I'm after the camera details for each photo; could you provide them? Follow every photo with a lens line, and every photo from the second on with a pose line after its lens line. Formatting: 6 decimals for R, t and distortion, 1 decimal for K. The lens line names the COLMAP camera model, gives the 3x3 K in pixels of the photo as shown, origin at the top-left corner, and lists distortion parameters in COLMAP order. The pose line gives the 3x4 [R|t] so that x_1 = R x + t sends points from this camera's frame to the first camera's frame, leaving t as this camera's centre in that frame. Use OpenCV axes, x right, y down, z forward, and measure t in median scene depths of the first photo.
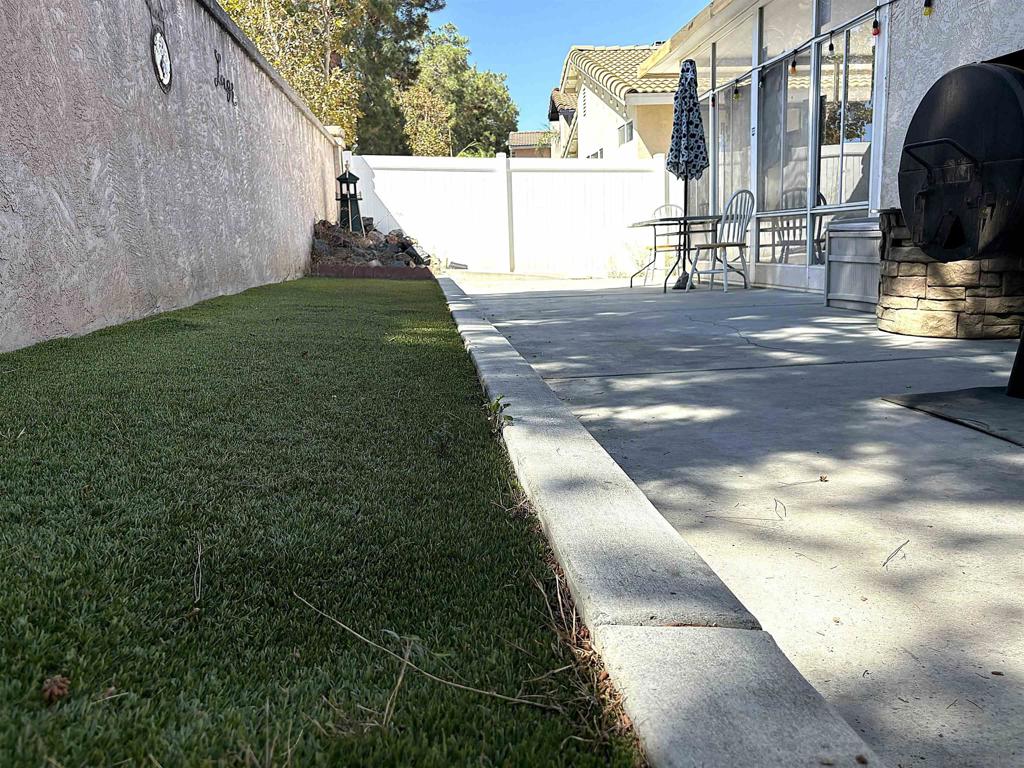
lens RADIAL K [[808.2, 0, 513.6], [0, 808.2, 384.1], [0, 0, 1]] dist [0.011565, 0.002745]
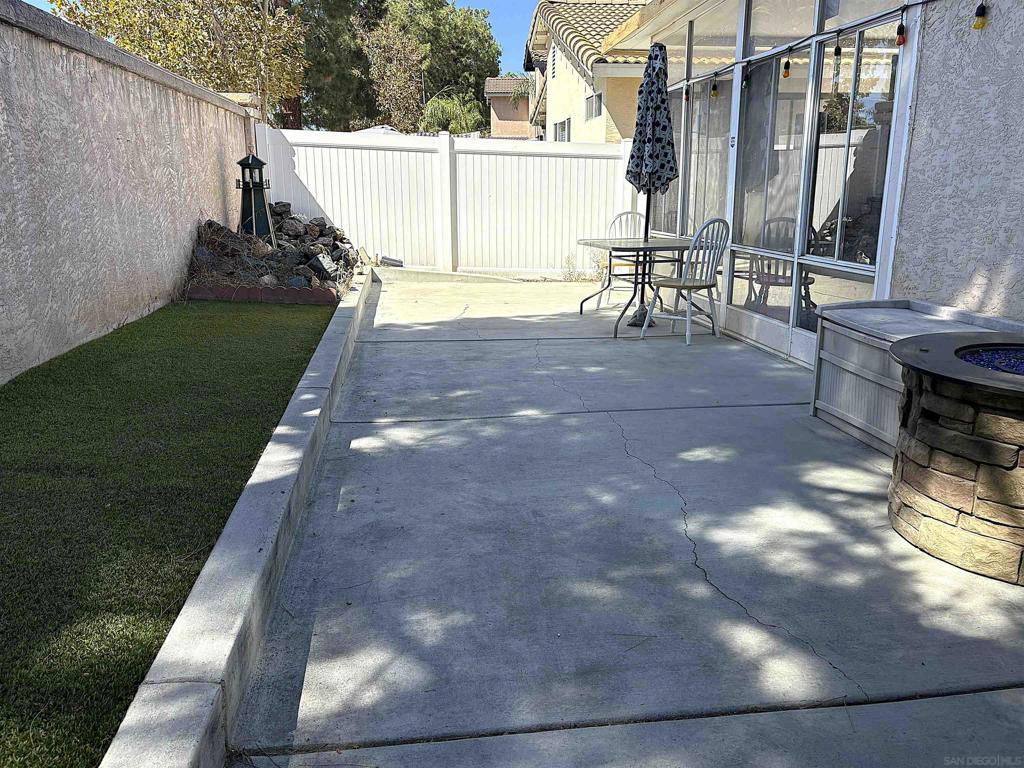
lens RADIAL K [[808.2, 0, 511.4], [0, 808.2, 384.9], [0, 0, 1]] dist [0.011565, 0.002745]
pose [[0.999209, 0.029364, 0.026826, 0.058355], [-0.031151, 0.997144, 0.068802, -0.112129], [-0.024729, -0.069584, 0.997270, 0.176140]]
